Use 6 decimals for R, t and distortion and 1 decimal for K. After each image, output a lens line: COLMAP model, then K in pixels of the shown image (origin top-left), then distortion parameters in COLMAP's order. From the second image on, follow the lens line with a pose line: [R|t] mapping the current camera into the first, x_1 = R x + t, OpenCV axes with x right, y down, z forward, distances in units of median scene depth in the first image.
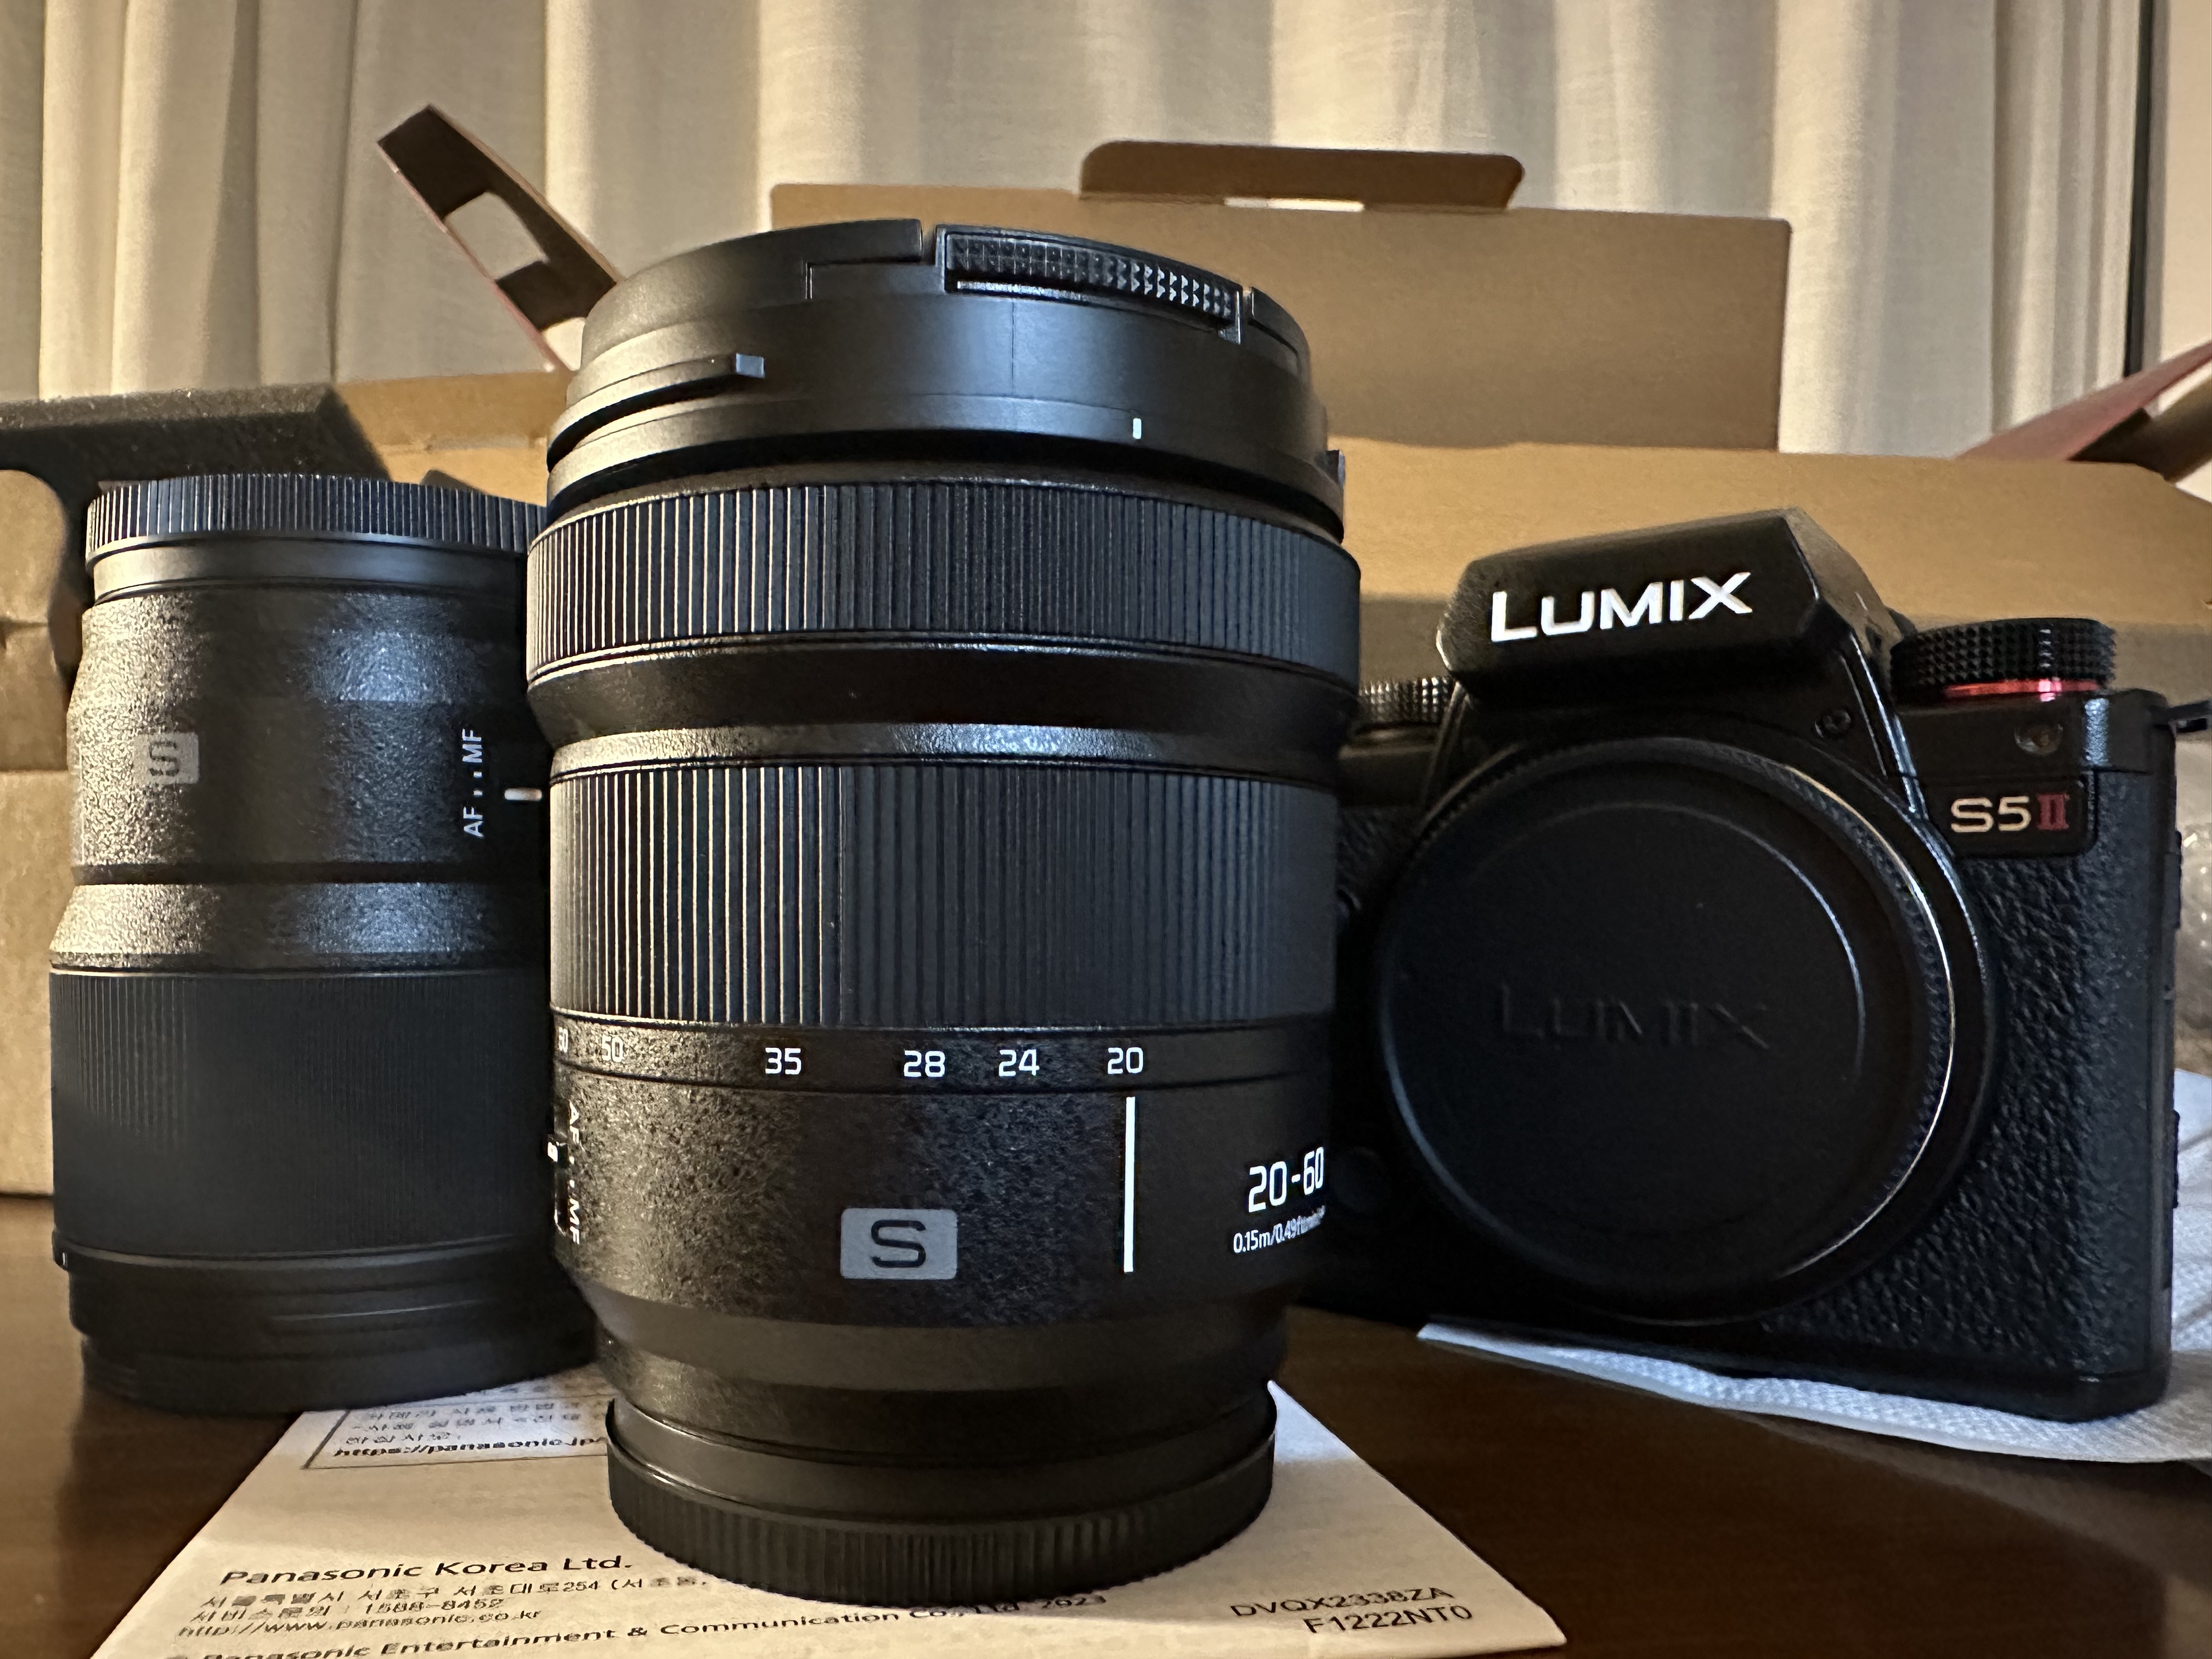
lens RADIAL K [[1596.4, 0, 1104.2], [0, 1596.4, 926.2], [0, 0, 1]] dist [-0.020259, 0.004583]
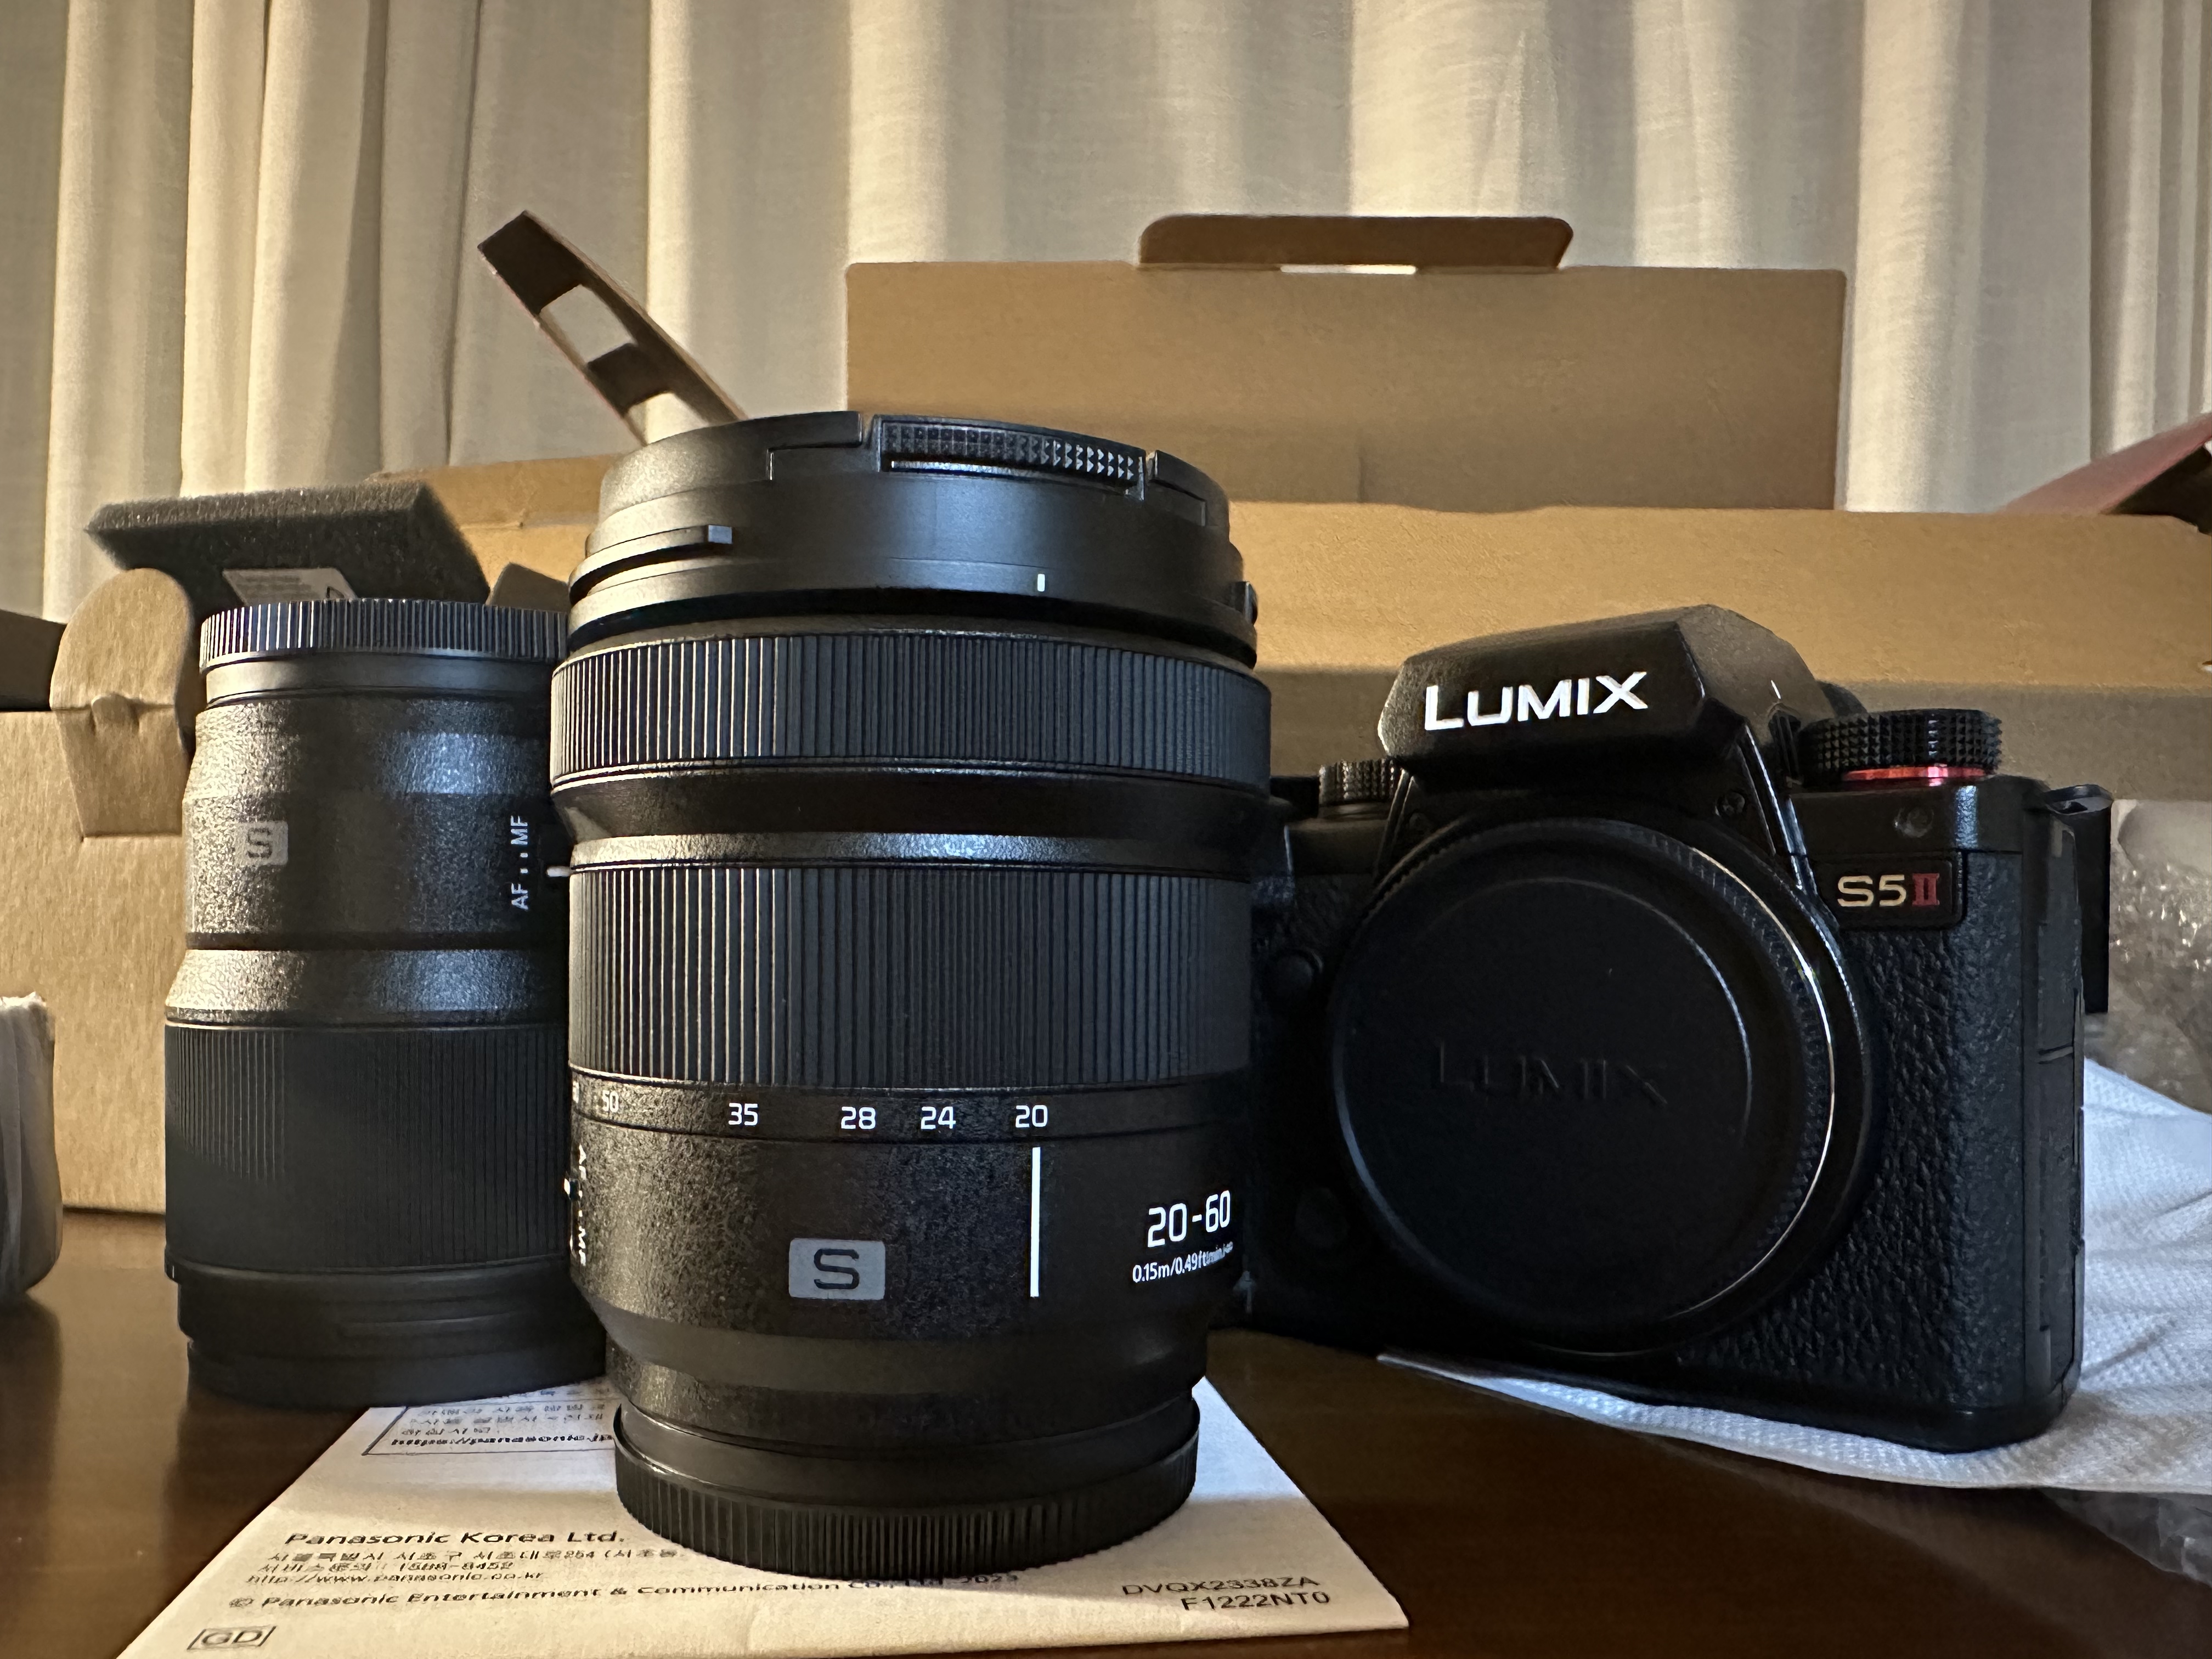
lens RADIAL K [[1596.4, 0, 1104.2], [0, 1596.4, 926.2], [0, 0, 1]] dist [-0.020259, 0.004583]
pose [[0.997915, 0.001902, -0.064515, 0.104583], [-0.003079, 0.999830, -0.018155, -0.025516], [0.064470, 0.018315, 0.997752, -0.127275]]
